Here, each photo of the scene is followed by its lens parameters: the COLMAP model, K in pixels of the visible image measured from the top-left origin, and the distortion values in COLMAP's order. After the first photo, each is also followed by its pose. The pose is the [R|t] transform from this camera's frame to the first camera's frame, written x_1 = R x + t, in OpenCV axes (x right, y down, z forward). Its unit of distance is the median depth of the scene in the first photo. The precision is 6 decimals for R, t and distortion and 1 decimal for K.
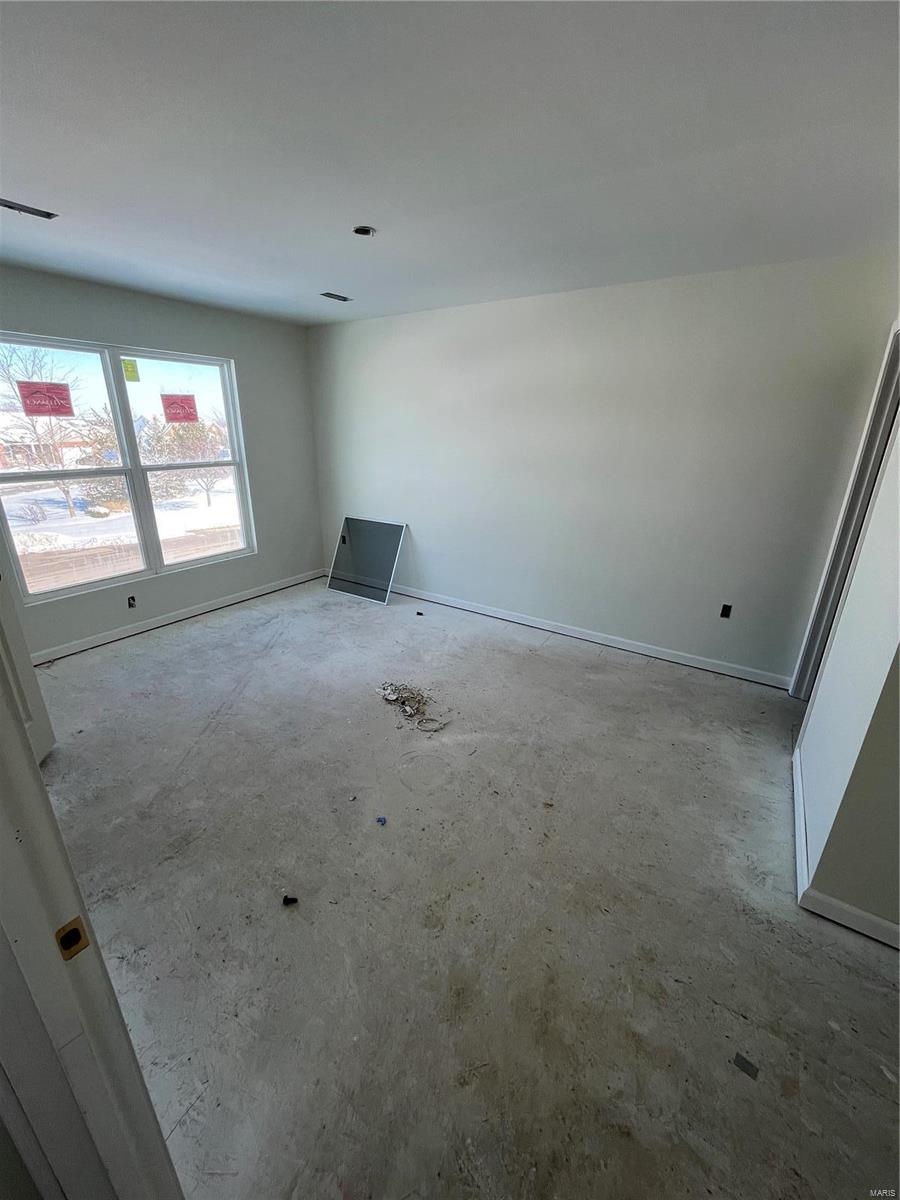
lens RADIAL K [[480.5, 0, 448.6], [0, 480.5, 598.6], [0, 0, 1]] dist [-0.003096, 0.000062]
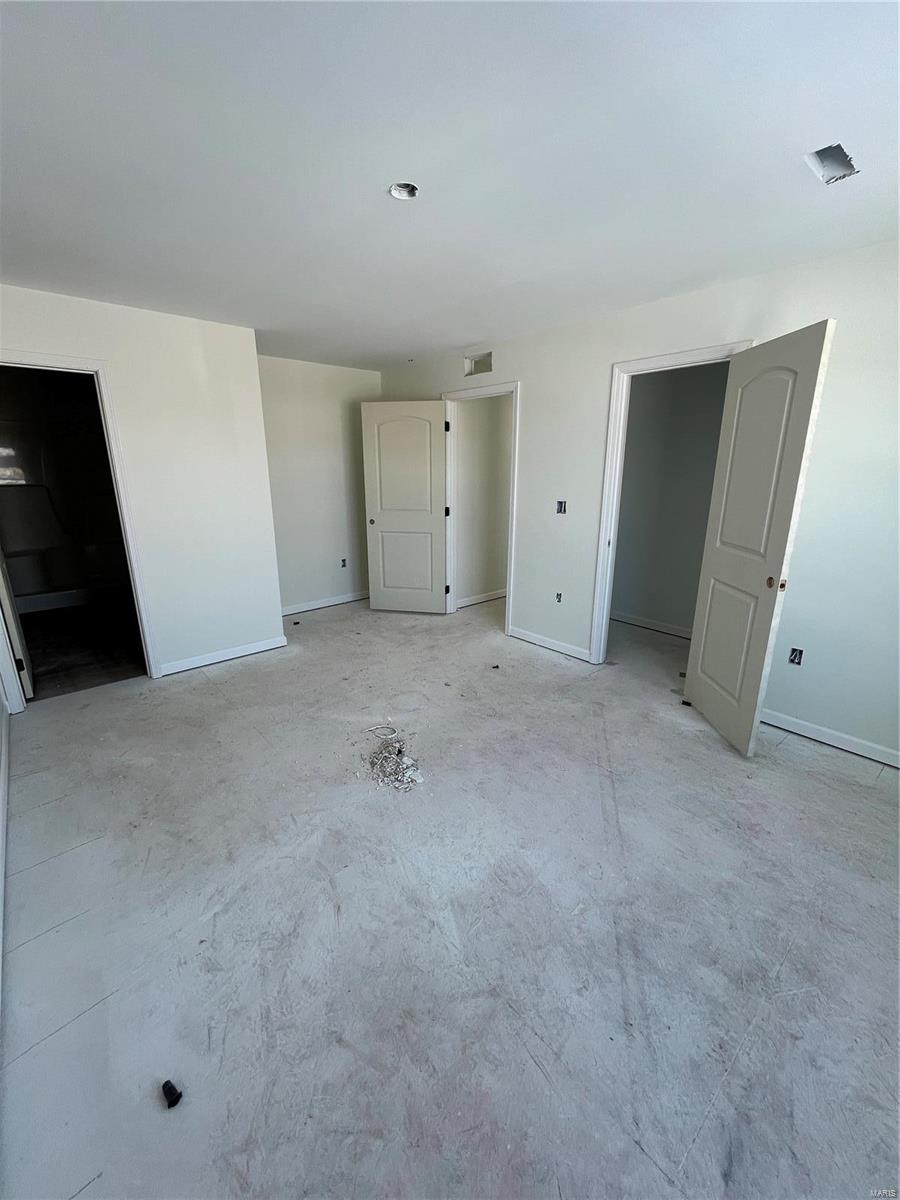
lens RADIAL K [[480.5, 0, 450.3], [0, 480.5, 598.6], [0, 0, 1]] dist [-0.003096, 0.000062]
pose [[-0.963942, -0.081664, 0.253271, -0.442816], [0.080782, 0.817036, 0.570899, -0.583206], [-0.253553, 0.570774, -0.780979, 1.729028]]
